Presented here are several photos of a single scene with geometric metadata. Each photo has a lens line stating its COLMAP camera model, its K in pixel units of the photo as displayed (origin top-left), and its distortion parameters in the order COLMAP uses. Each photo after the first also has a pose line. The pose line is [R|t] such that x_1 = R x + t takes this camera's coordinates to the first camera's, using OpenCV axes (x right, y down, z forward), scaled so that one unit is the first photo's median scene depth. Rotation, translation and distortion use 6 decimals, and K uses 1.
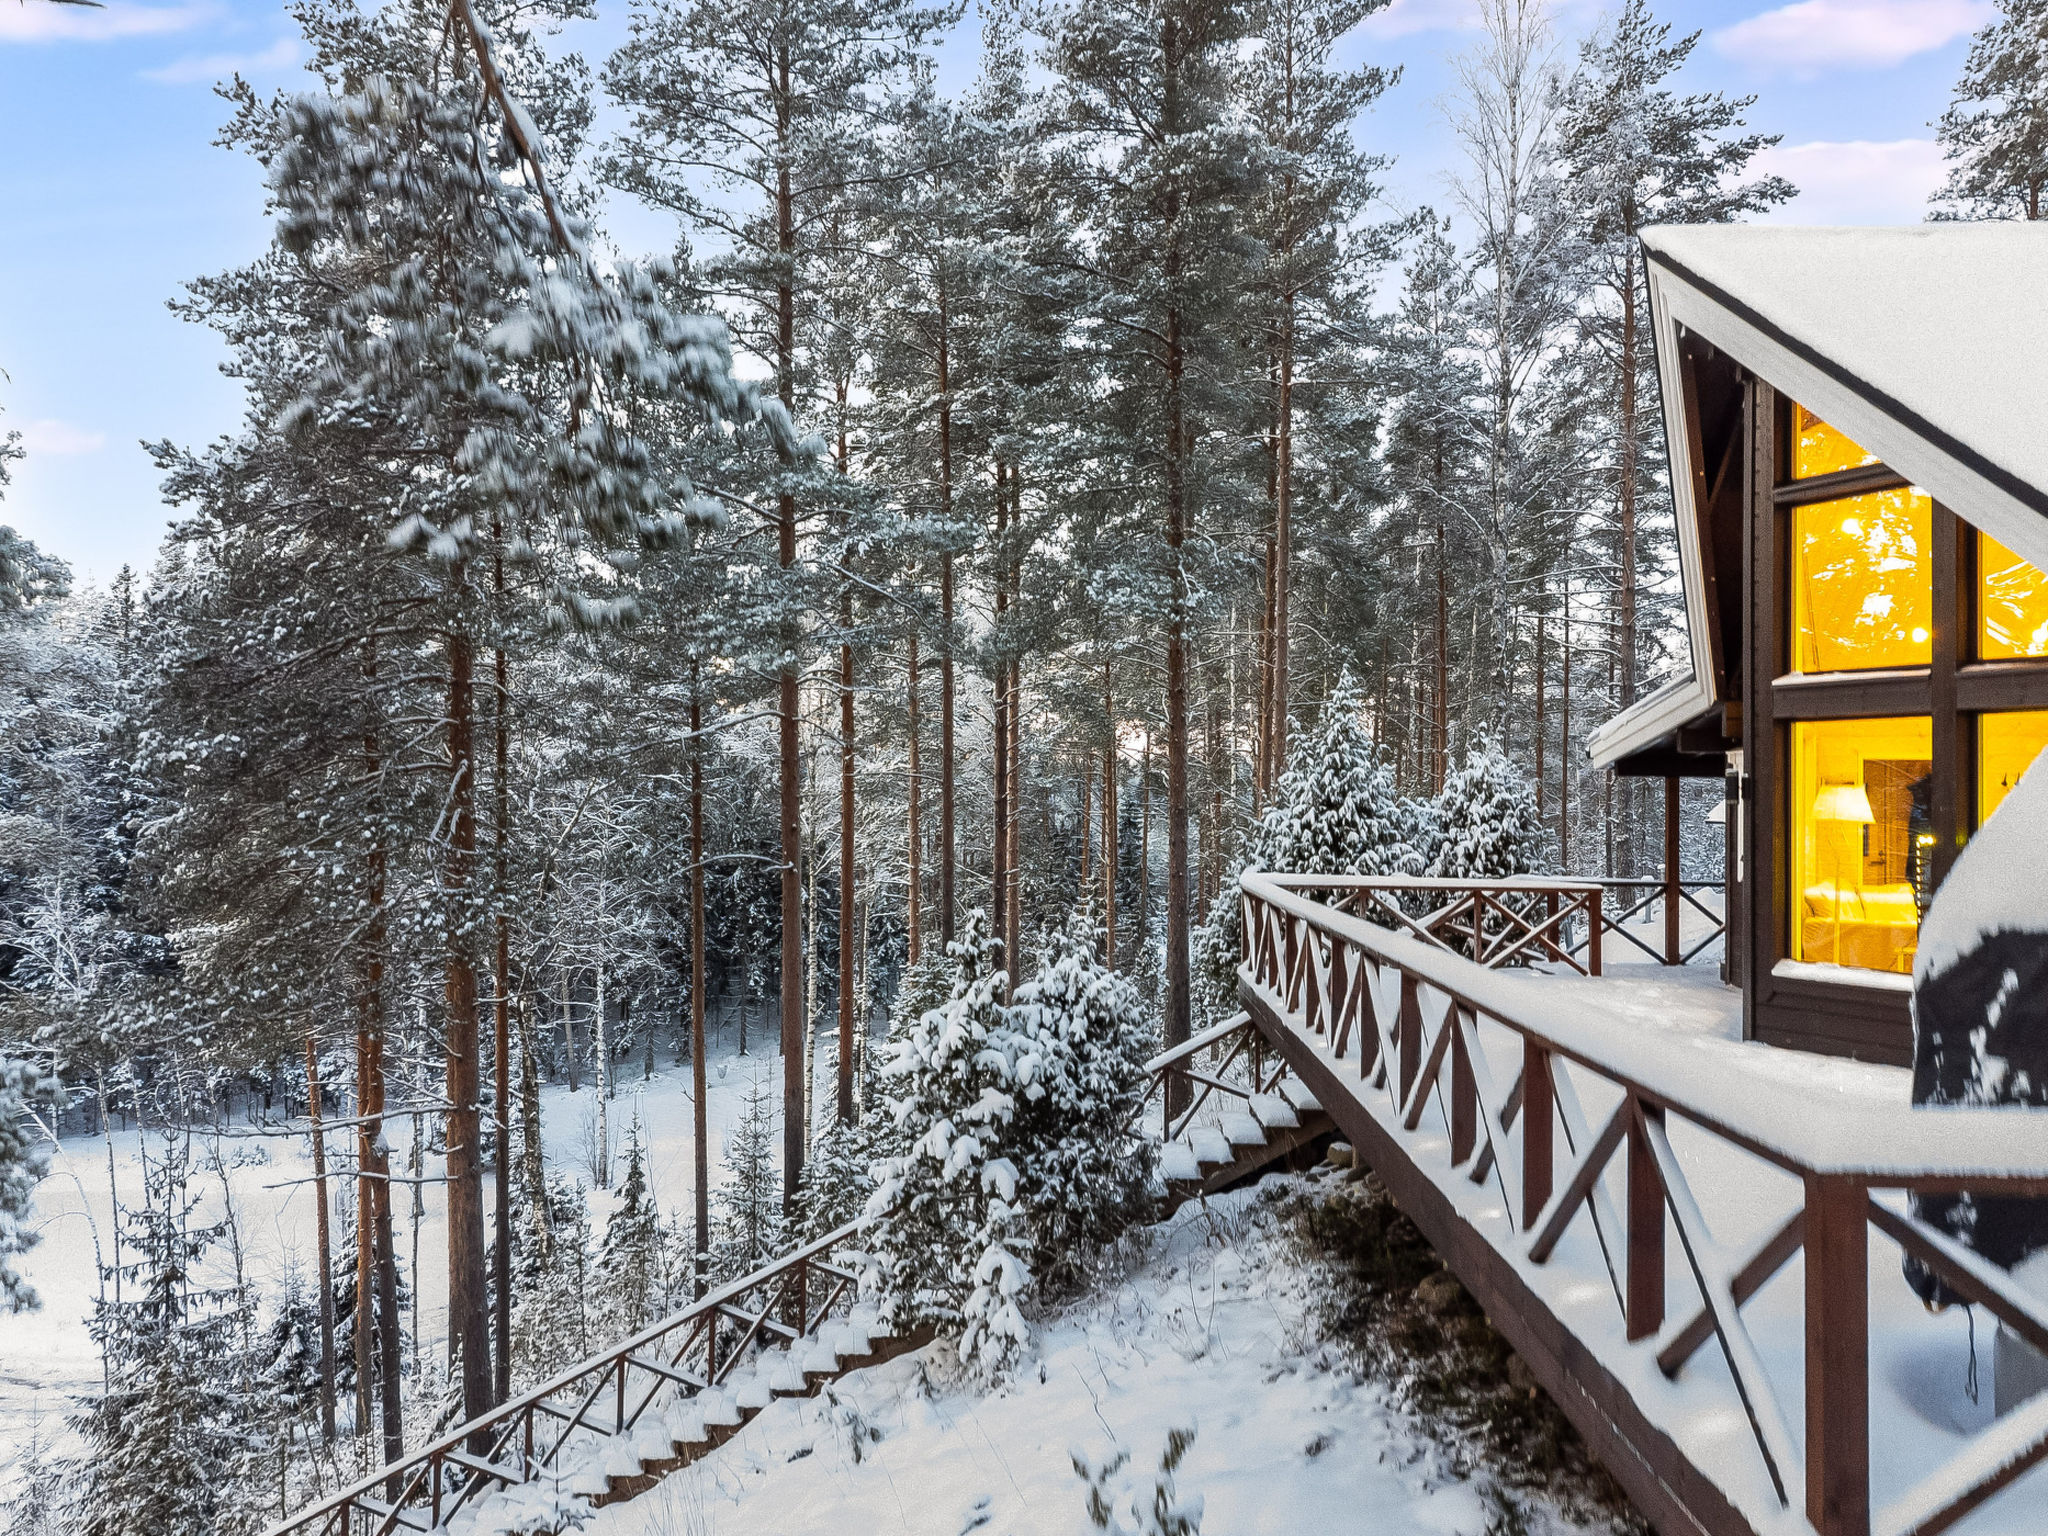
lens RADIAL K [[1779.0, 0, 1028.2], [0, 1779.0, 788.6], [0, 0, 1]] dist [-0.042047, 0.144806]
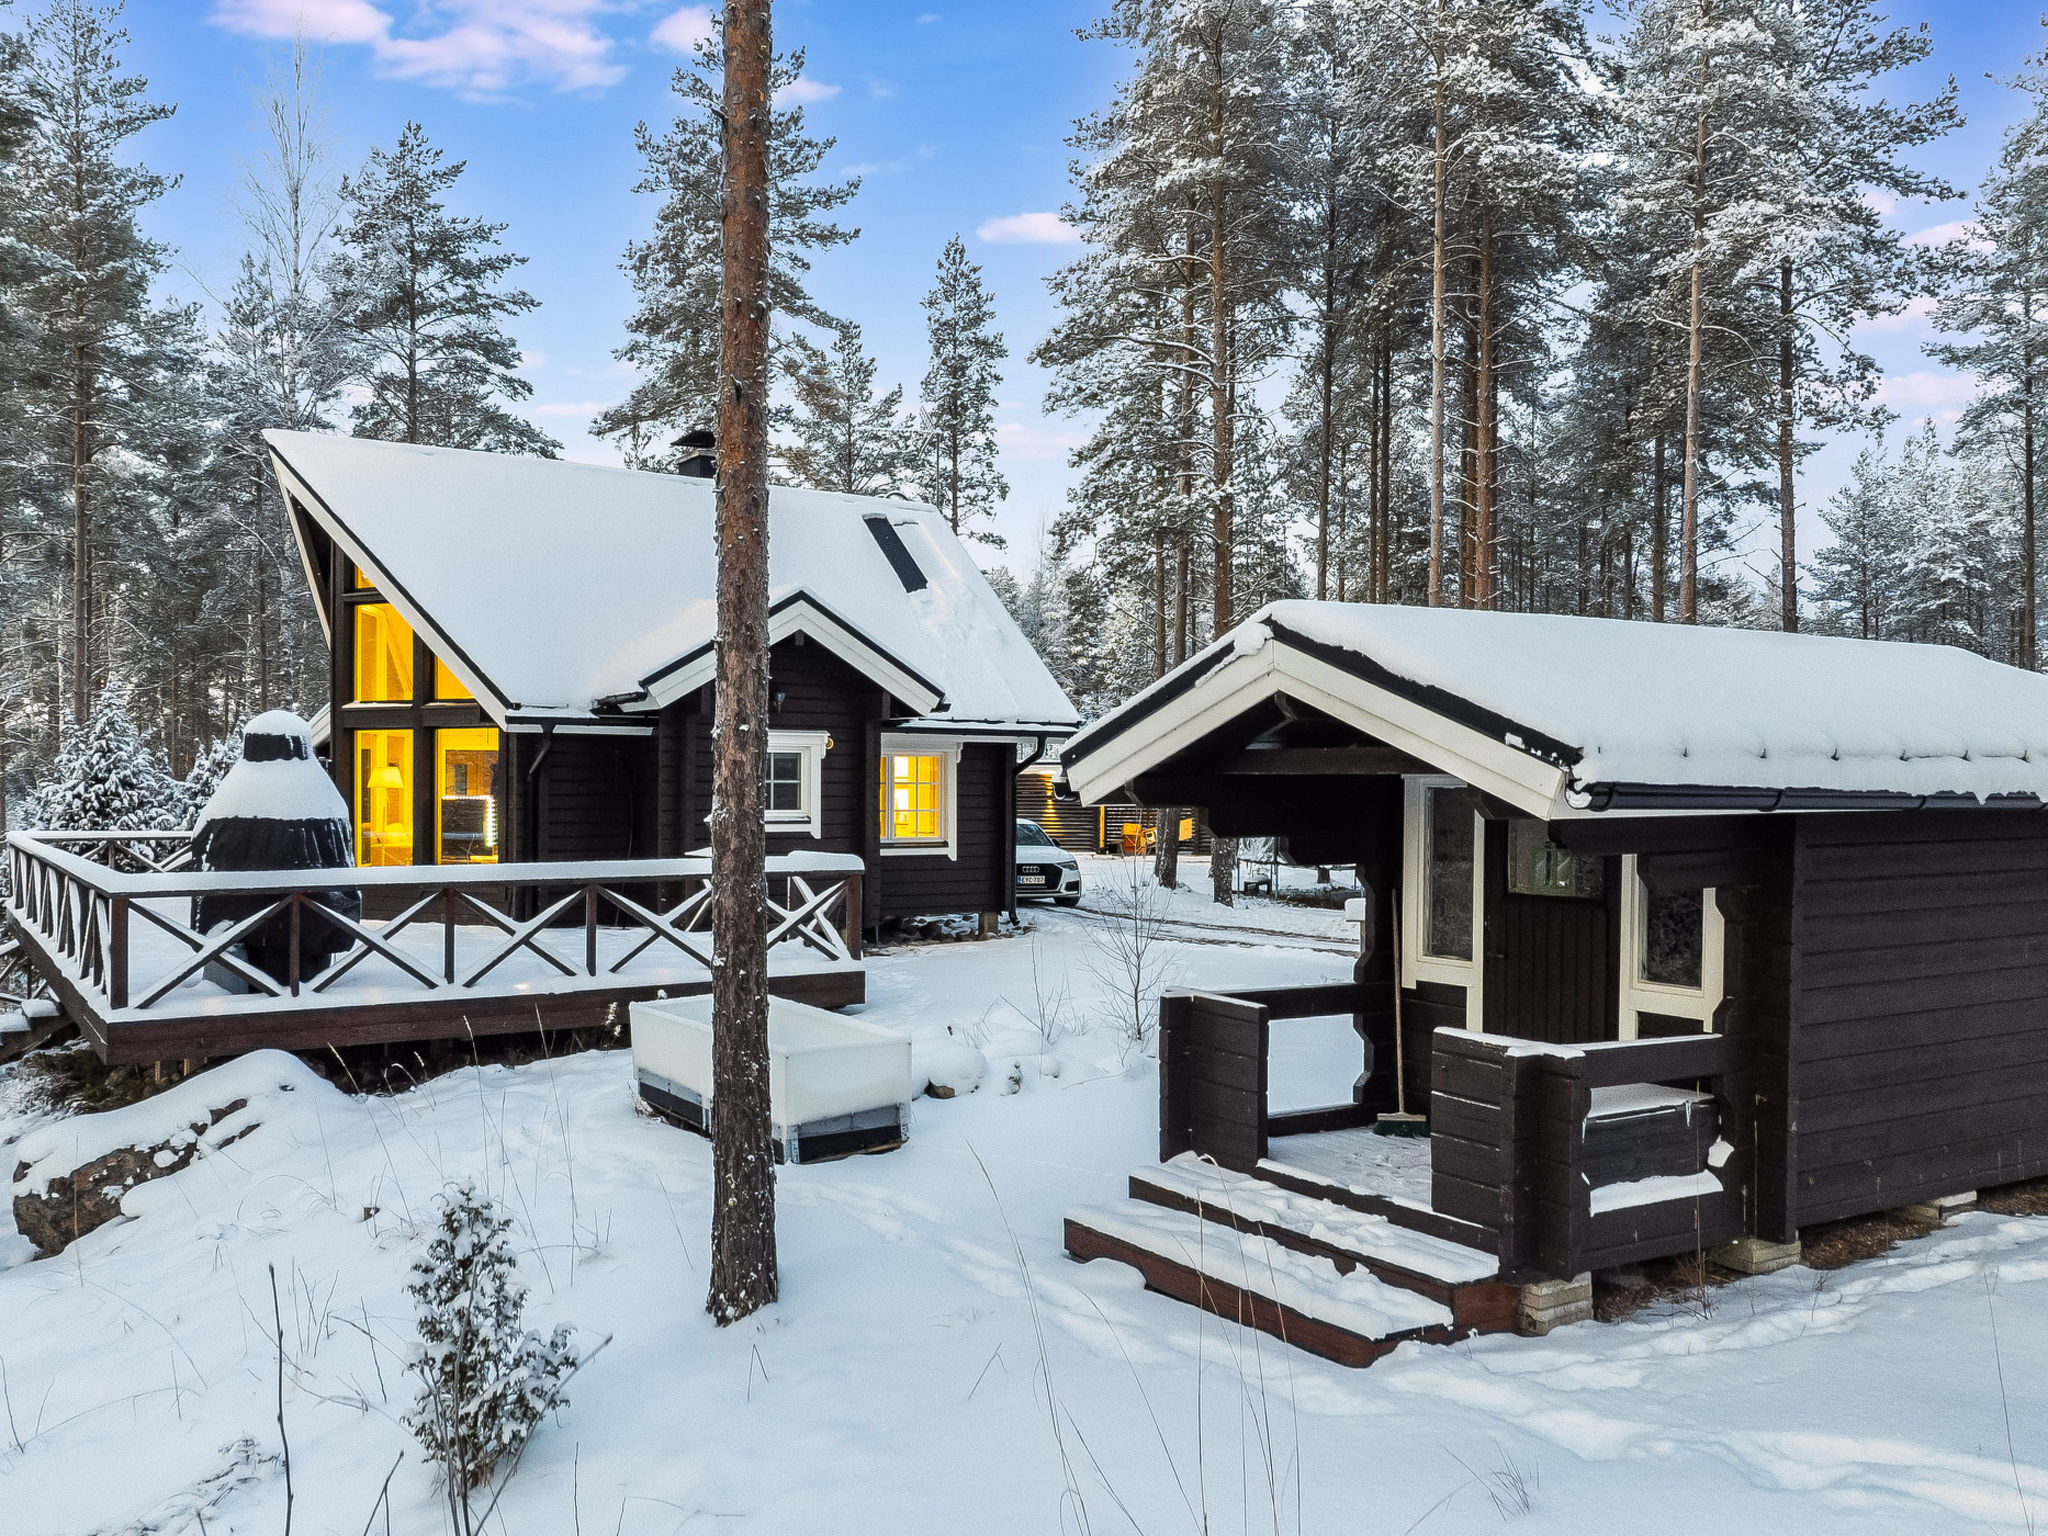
lens RADIAL K [[1779.0, 0, 1028.2], [0, 1779.0, 788.6], [0, 0, 1]] dist [-0.042047, 0.144806]
pose [[0.829393, -0.008002, 0.558609, 0.004064], [0.000064, 0.999899, 0.014229, -0.001800], [-0.558666, -0.011766, 0.829309, -0.286136]]
